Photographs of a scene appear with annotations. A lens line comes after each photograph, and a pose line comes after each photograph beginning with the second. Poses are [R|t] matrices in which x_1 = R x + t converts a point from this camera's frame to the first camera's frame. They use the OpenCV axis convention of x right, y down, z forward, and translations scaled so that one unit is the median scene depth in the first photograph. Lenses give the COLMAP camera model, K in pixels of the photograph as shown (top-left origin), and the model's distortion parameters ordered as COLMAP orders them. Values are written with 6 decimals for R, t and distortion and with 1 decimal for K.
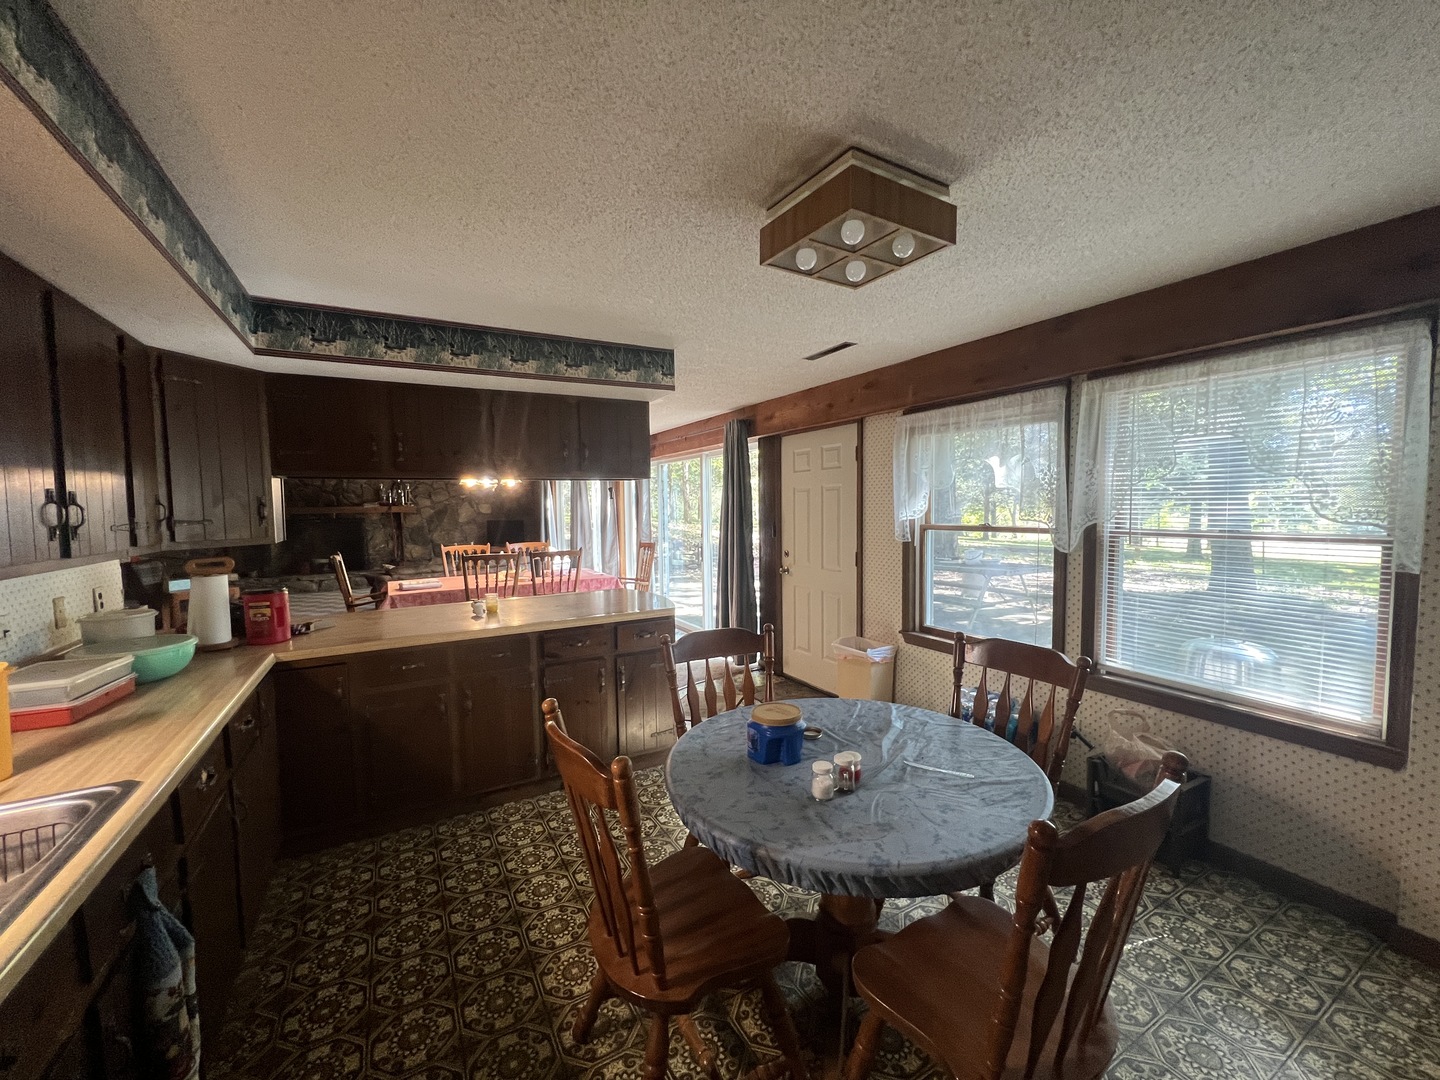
lens RADIAL K [[577.9, 0, 718.4], [0, 577.9, 542.3], [0, 0, 1]] dist [-0.002533, 0.000082]
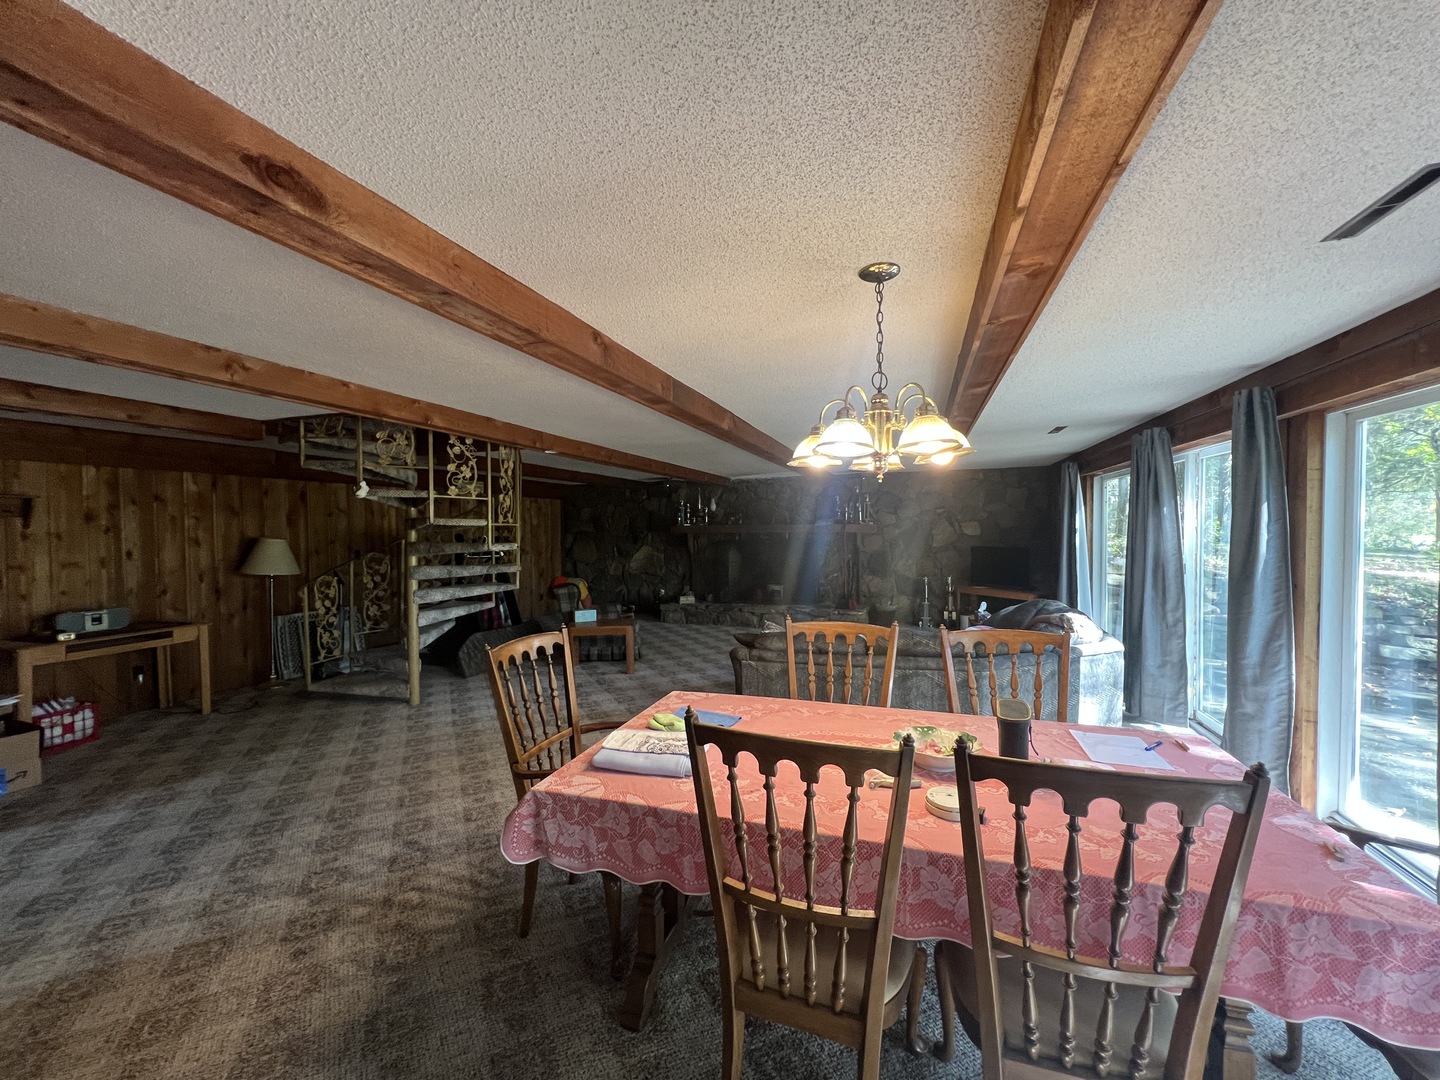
lens RADIAL K [[577.9, 0, 722.6], [0, 577.9, 543.4], [0, 0, 1]] dist [-0.002533, 0.000082]
pose [[0.669487, 0.028995, -0.742258, -0.104740], [-0.050140, 0.998723, -0.006211, -0.023640], [0.741130, 0.041375, 0.670086, 0.361532]]
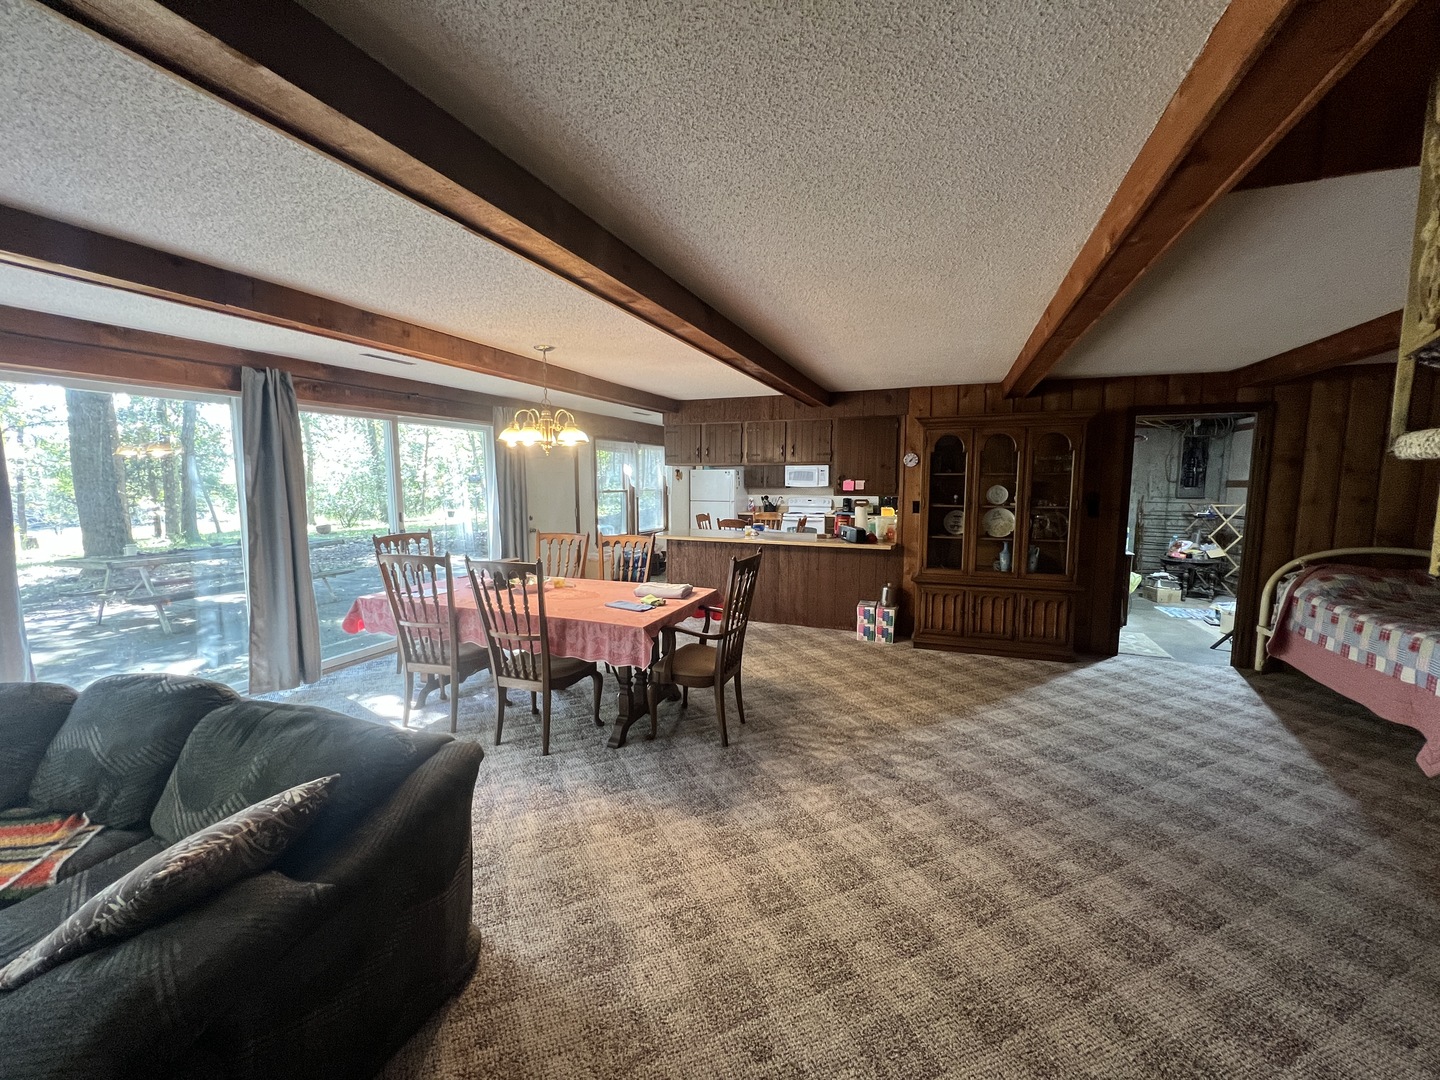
lens RADIAL K [[577.9, 0, 717.6], [0, 577.9, 537.3], [0, 0, 1]] dist [-0.002533, 0.000082]
pose [[-0.633723, -0.067499, 0.770609, -0.502572], [0.057076, 0.989390, 0.133599, -0.035912], [-0.771451, 0.128649, -0.623147, 0.632809]]
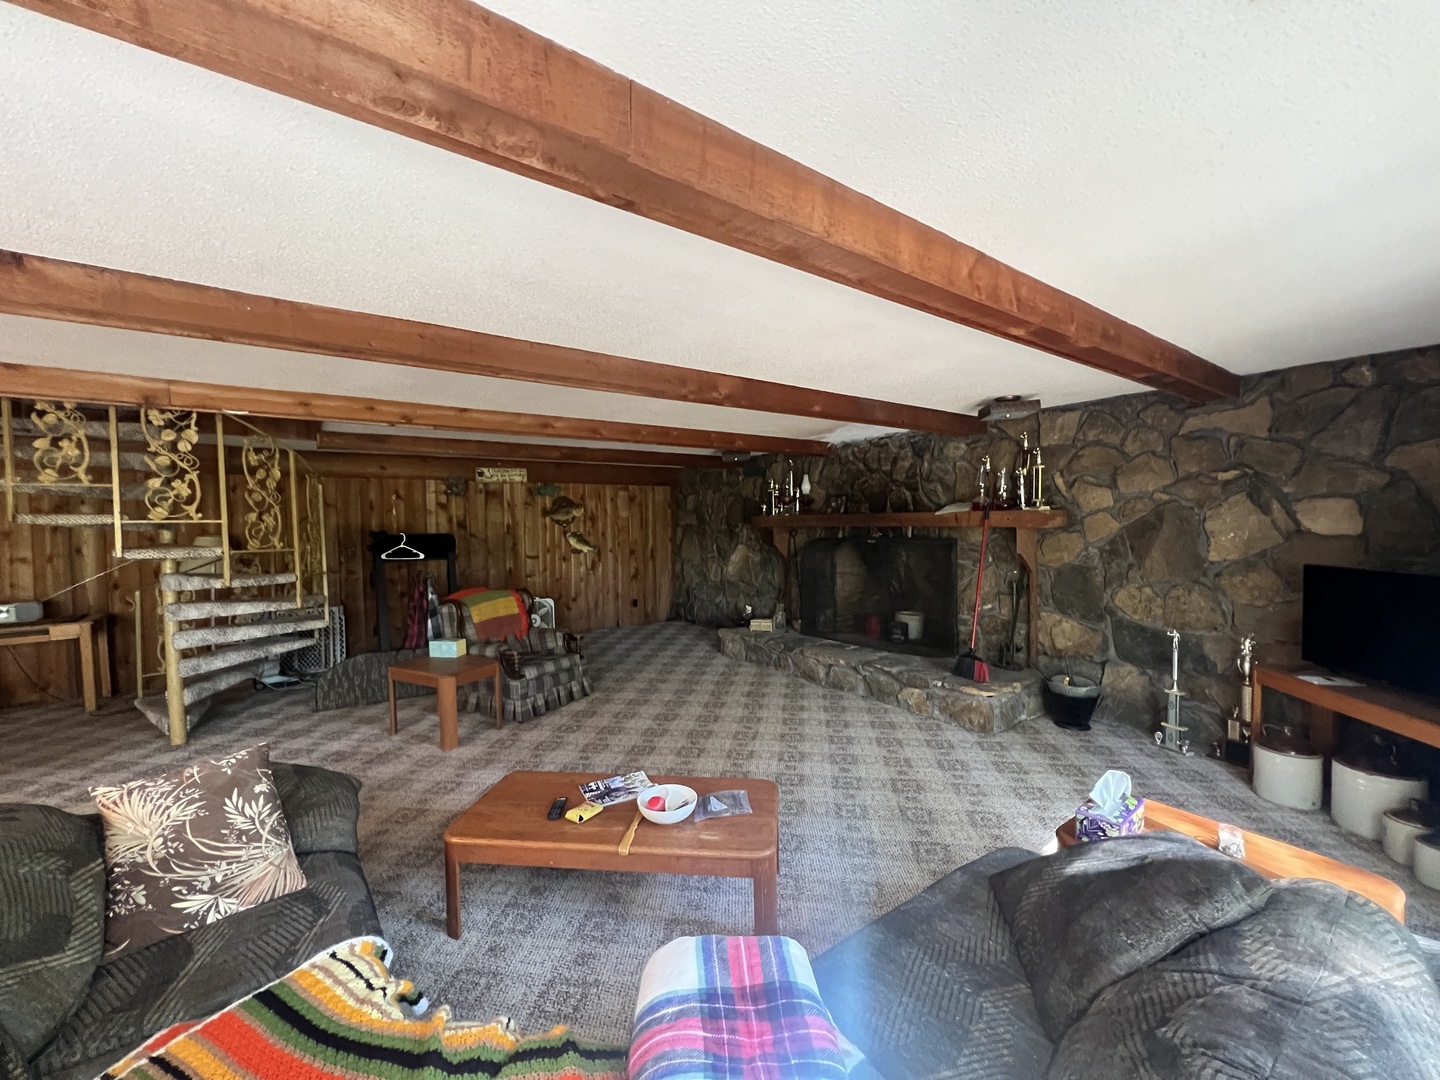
lens RADIAL K [[586.0, 0, 720.9], [0, 586.0, 539.3], [0, 0, 1]] dist [0.008909, 0.000227]
pose [[0.118800, 0.042730, -0.991998, -0.188441], [-0.050798, 0.998027, 0.036907, -0.047909], [0.991618, 0.046007, 0.120736, 0.760355]]
